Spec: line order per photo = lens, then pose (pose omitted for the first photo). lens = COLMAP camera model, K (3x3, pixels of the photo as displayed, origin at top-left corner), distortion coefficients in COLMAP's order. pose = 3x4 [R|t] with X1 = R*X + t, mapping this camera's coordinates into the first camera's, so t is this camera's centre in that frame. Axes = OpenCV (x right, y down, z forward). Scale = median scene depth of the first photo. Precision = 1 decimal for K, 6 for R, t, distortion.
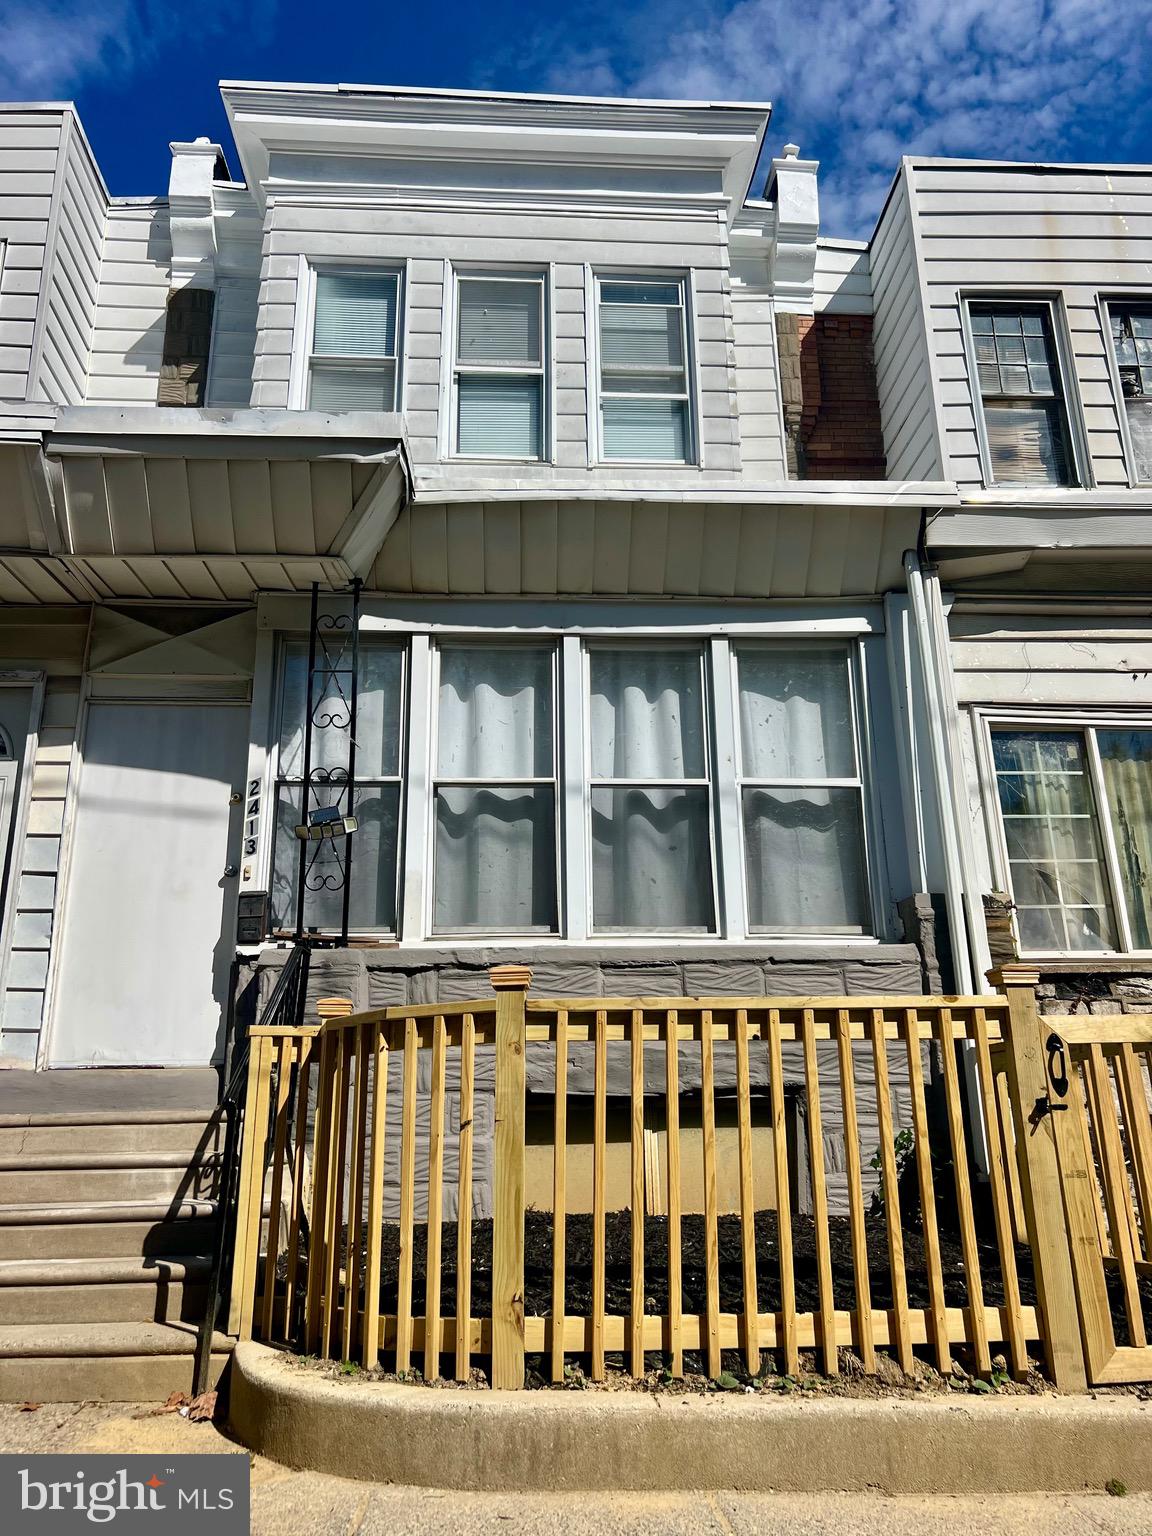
lens RADIAL K [[1170.5, 0, 572.7], [0, 1170.5, 772.8], [0, 0, 1]] dist [0.036345, -0.035644]
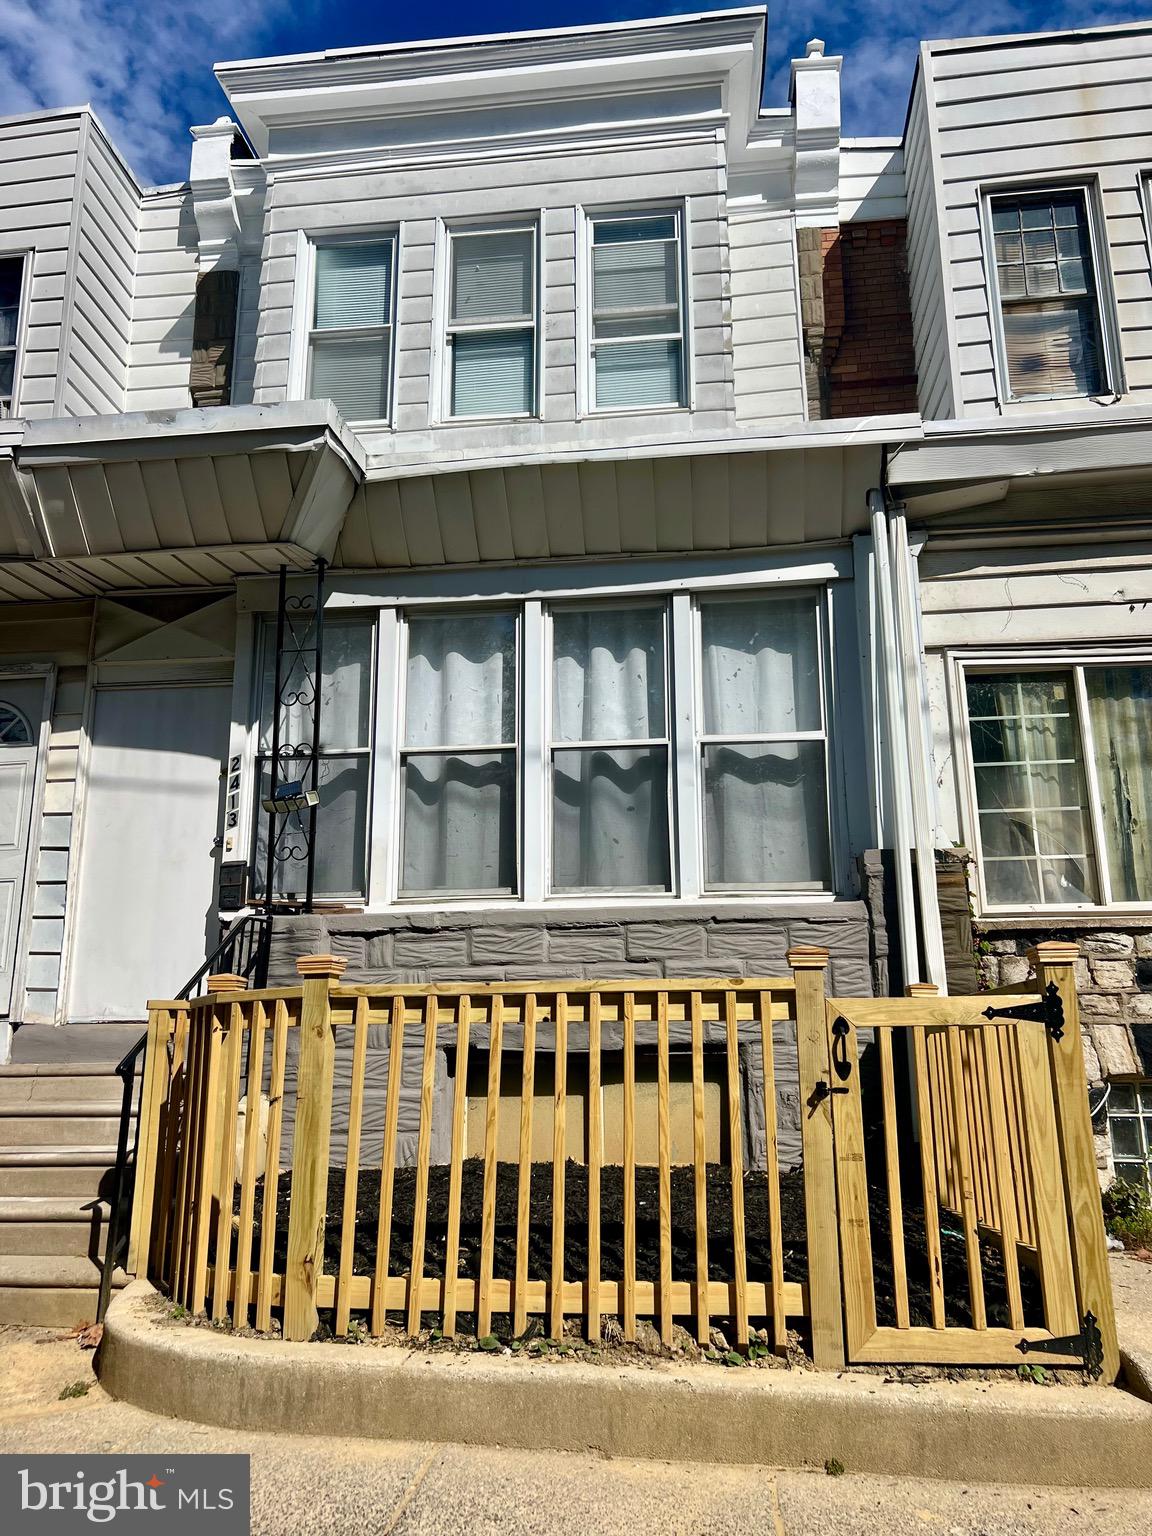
lens RADIAL K [[1170.5, 0, 565.1], [0, 1170.5, 779.7], [0, 0, 1]] dist [0.036345, -0.035644]
pose [[0.984061, -0.032333, -0.174869, 0.205083], [0.045174, 0.996527, 0.069954, -0.033388], [0.172000, -0.076738, 0.982103, -0.000242]]
